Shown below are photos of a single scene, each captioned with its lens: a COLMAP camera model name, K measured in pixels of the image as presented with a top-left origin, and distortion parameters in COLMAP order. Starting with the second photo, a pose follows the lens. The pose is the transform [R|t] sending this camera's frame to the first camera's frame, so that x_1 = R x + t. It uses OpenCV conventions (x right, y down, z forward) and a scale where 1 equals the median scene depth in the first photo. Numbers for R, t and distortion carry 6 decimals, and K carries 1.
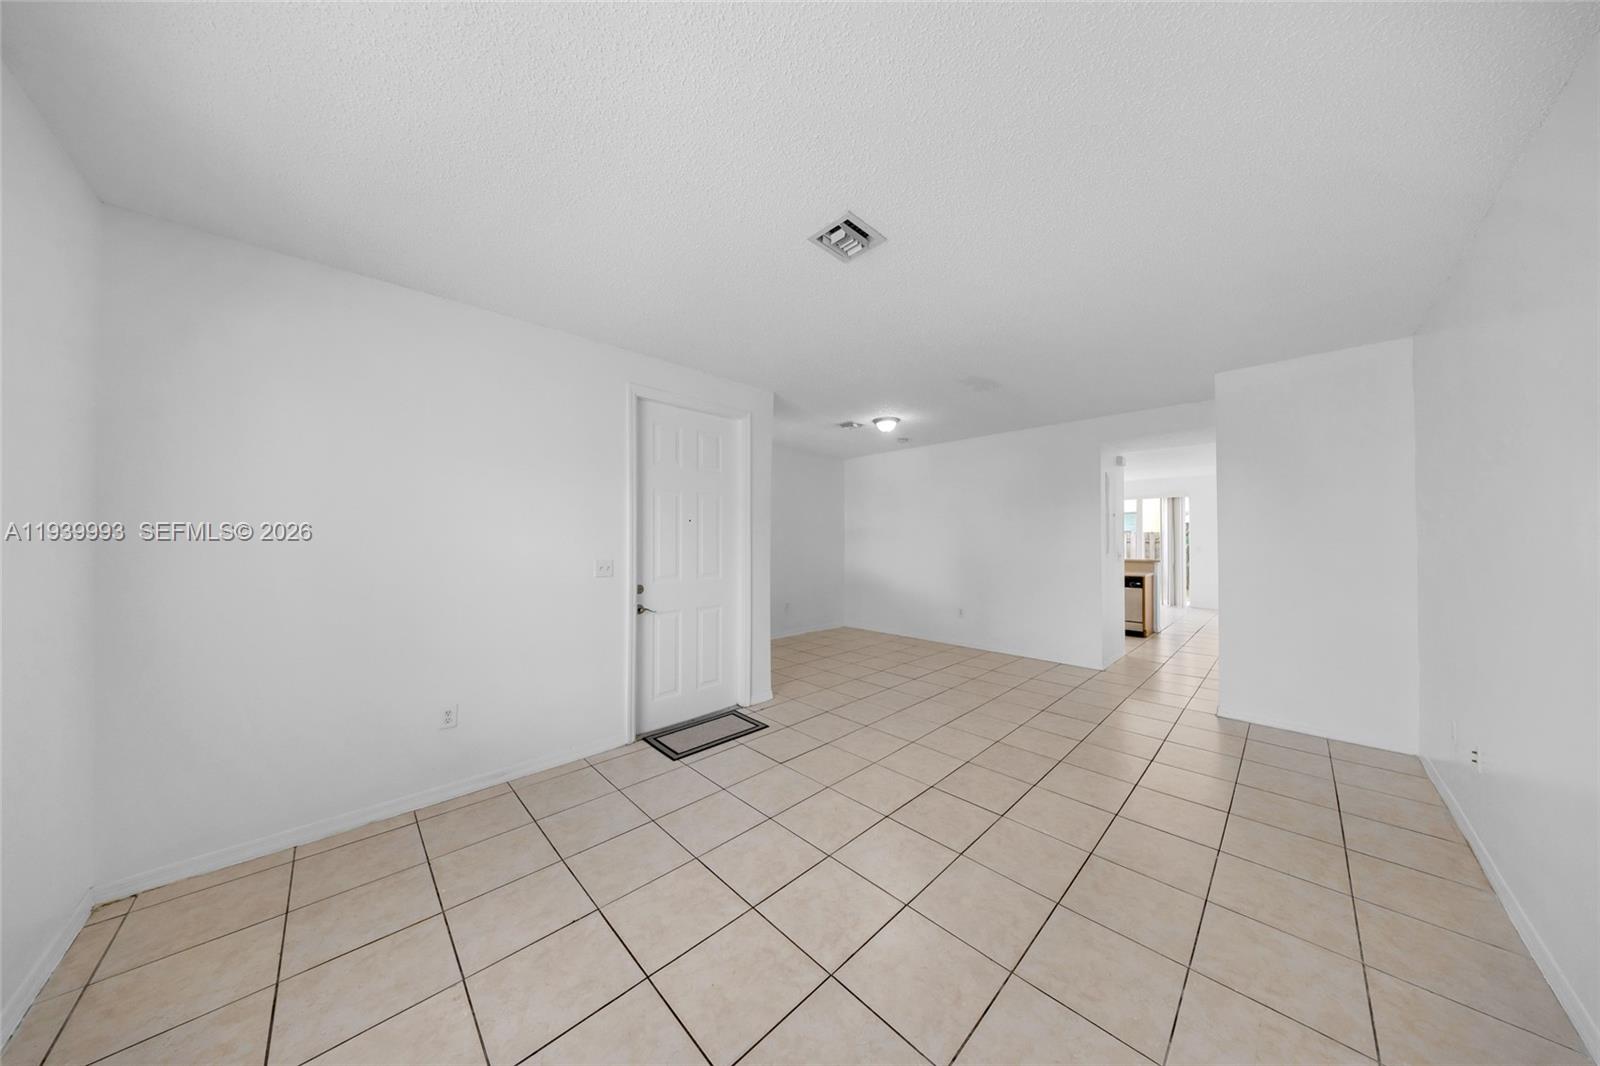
lens RADIAL K [[475.2, 0, 840.2], [0, 475.2, 536.2], [0, 0, 1]] dist [-0.000575, -0.000043]
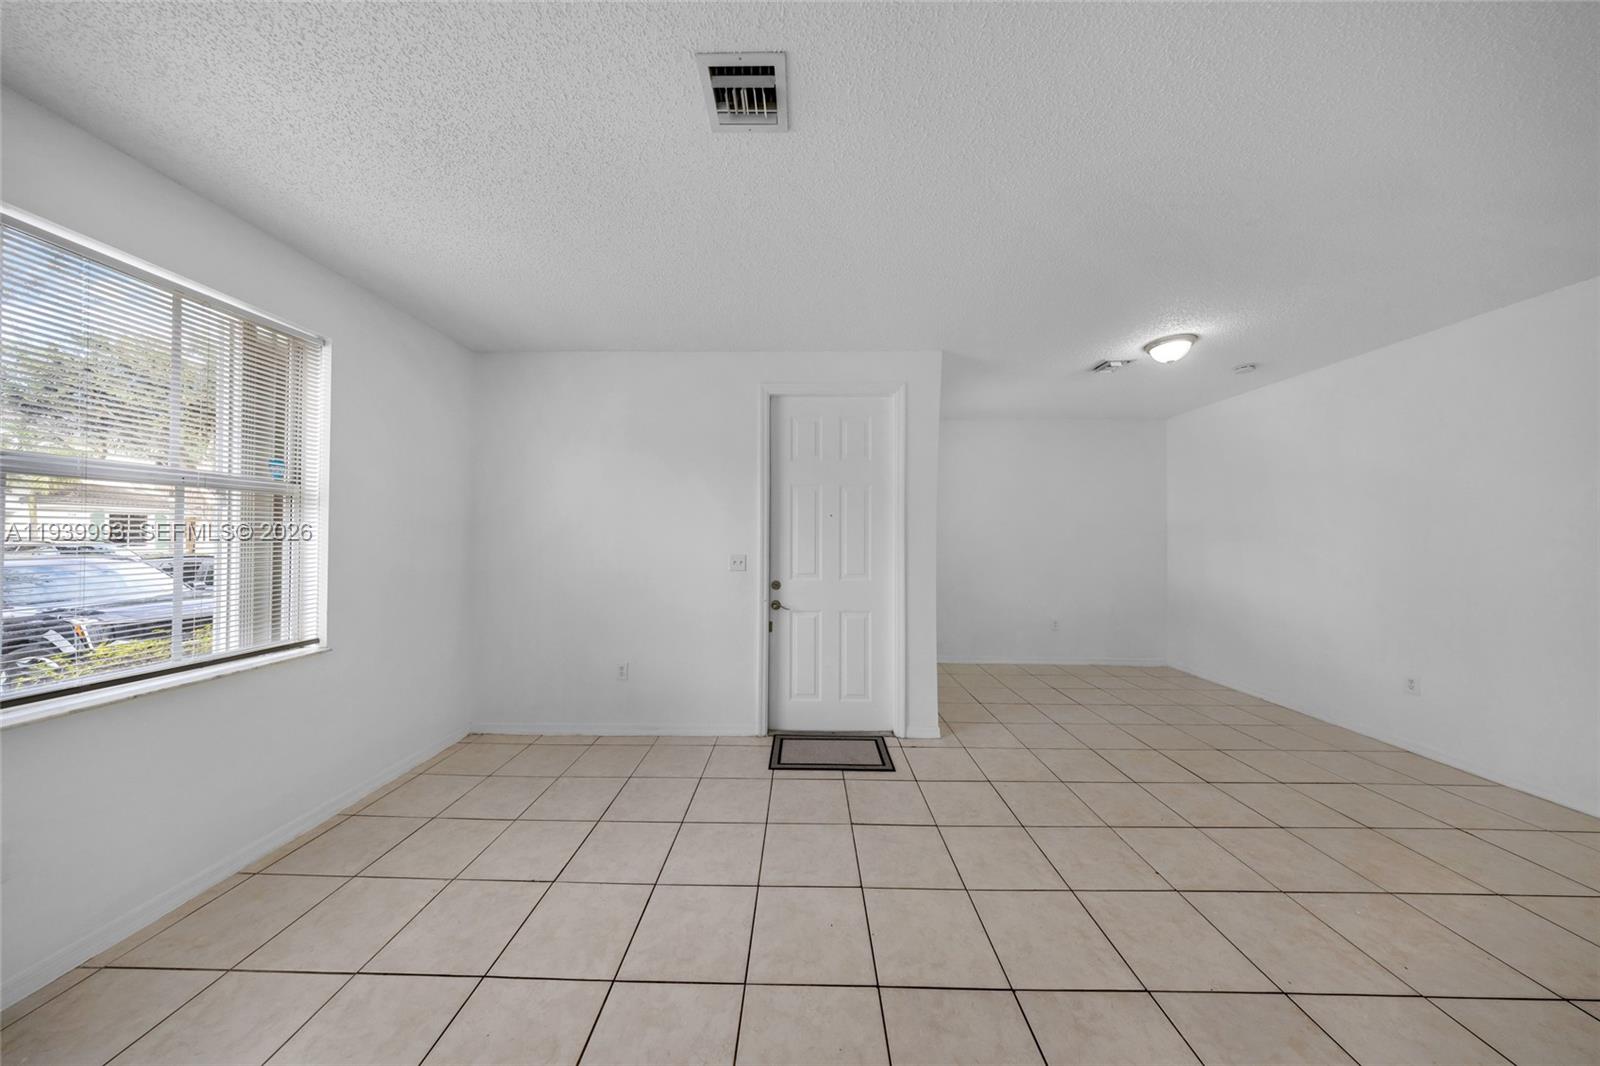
lens RADIAL K [[469.1, 0, 791.8], [0, 469.1, 532.7], [0, 0, 1]] dist [0.000336, -0.000065]
pose [[0.668974, -0.004799, -0.743270, 0.314887], [0.001787, 0.999987, -0.004847, 0.004880], [0.743283, 0.001914, 0.668974, 0.338286]]
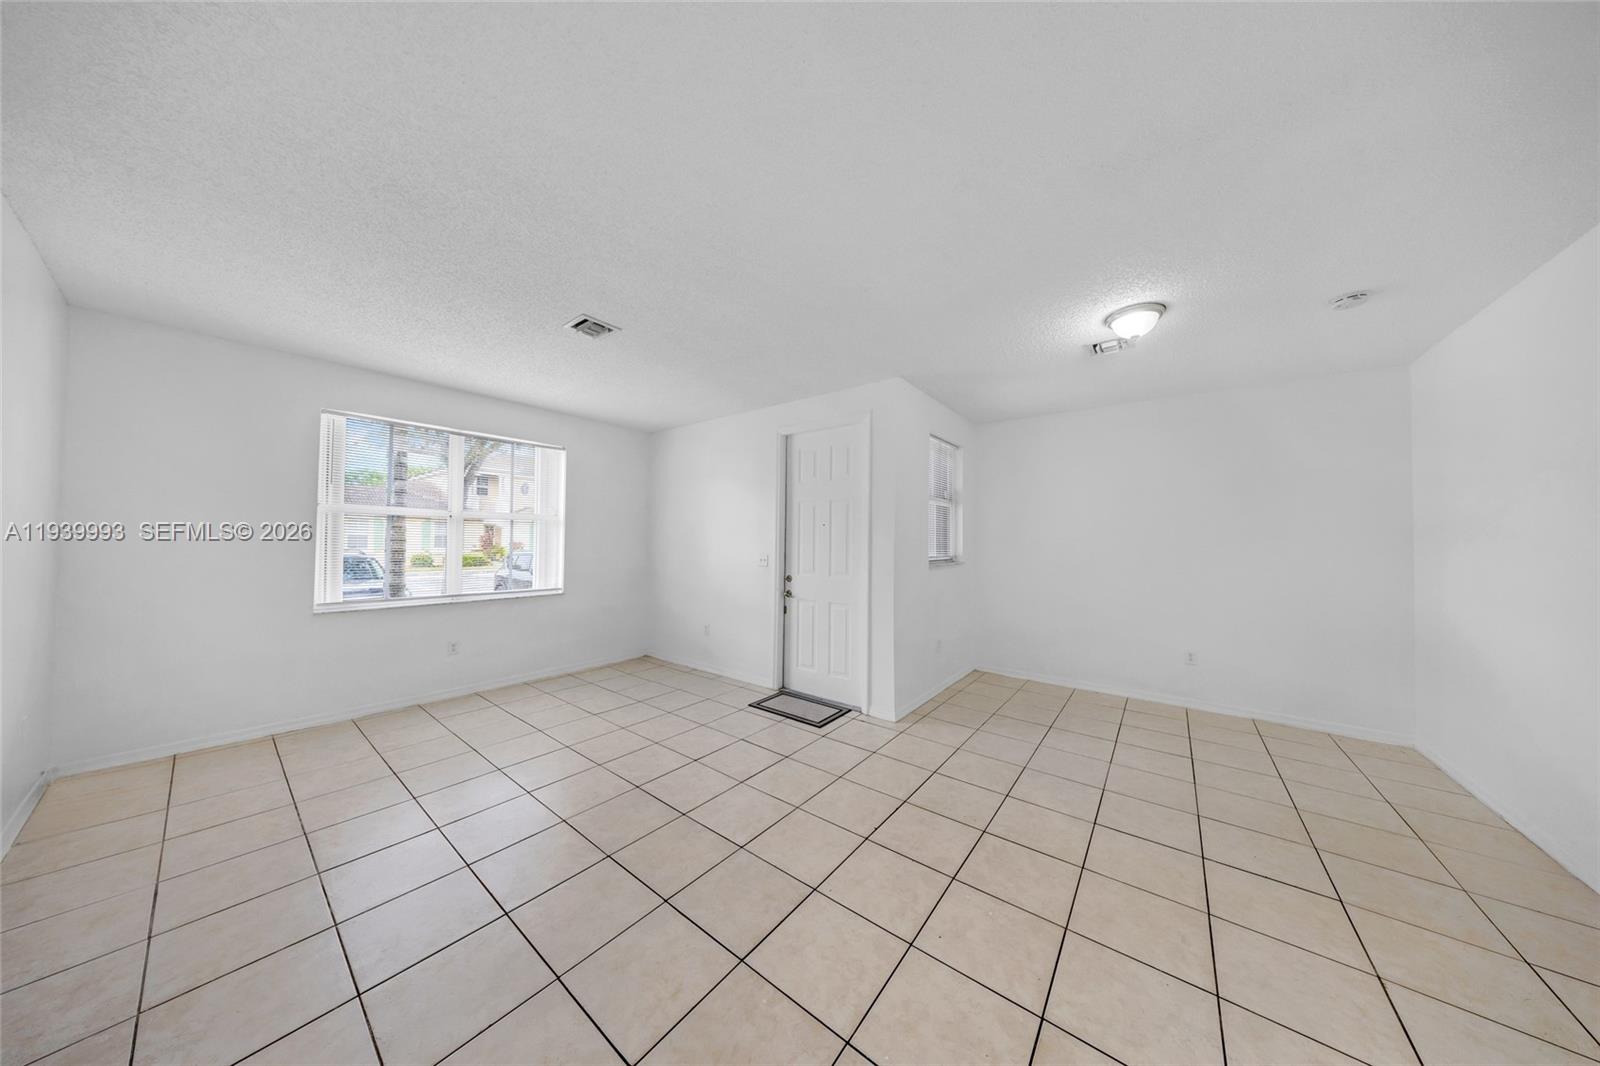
lens RADIAL K [[462.7, 0, 805.5], [0, 462.7, 532.3], [0, 0, 1]] dist [-0.014399, -0.000010]
pose [[0.100465, -0.008949, -0.994900, 0.809742], [0.001173, 0.999960, -0.008876, -0.005880], [0.994940, -0.000275, 0.100471, 0.854956]]
